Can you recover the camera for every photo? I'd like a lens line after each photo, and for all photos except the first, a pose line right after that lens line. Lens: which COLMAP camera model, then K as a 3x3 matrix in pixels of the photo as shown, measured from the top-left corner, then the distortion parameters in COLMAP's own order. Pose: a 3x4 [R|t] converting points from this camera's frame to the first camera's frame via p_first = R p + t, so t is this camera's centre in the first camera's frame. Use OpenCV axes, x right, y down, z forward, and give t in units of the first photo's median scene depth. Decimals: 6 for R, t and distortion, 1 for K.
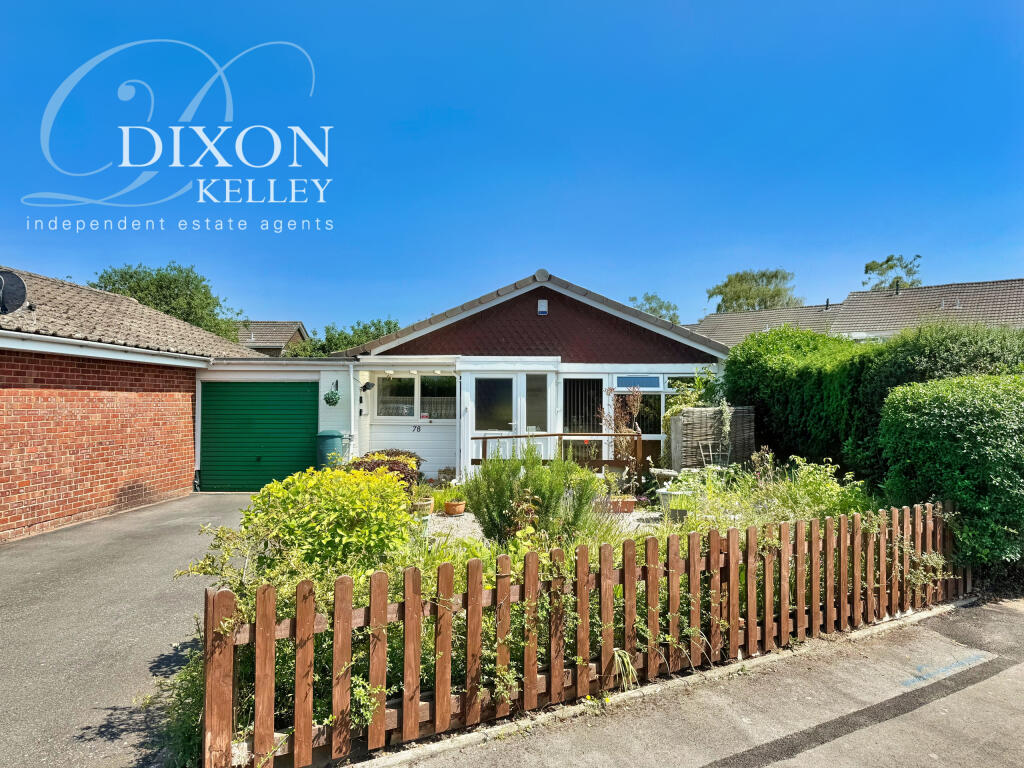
lens RADIAL K [[713.5, 0, 509.6], [0, 713.5, 383.2], [0, 0, 1]] dist [0.056387, -0.059246]
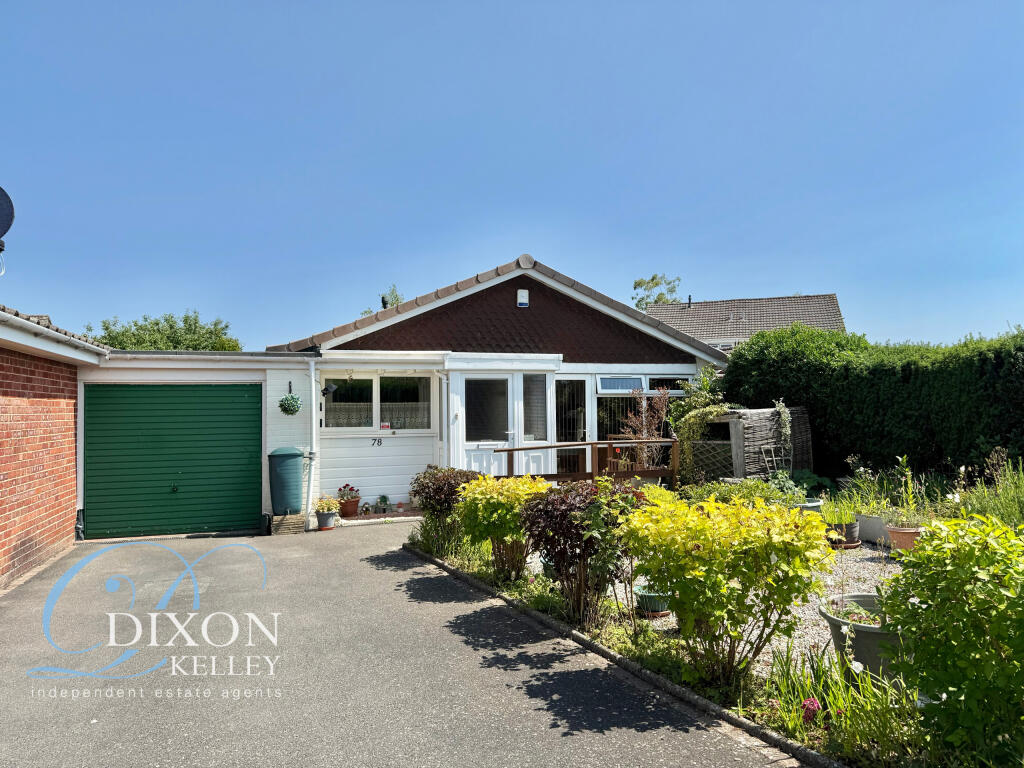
lens RADIAL K [[713.5, 0, 516.8], [0, 713.5, 389.7], [0, 0, 1]] dist [0.056387, -0.059246]
pose [[0.940638, -0.004861, 0.339377, -0.271462], [0.005690, 0.999983, -0.001447, 0.007027], [-0.339364, 0.003292, 0.940649, 0.191725]]
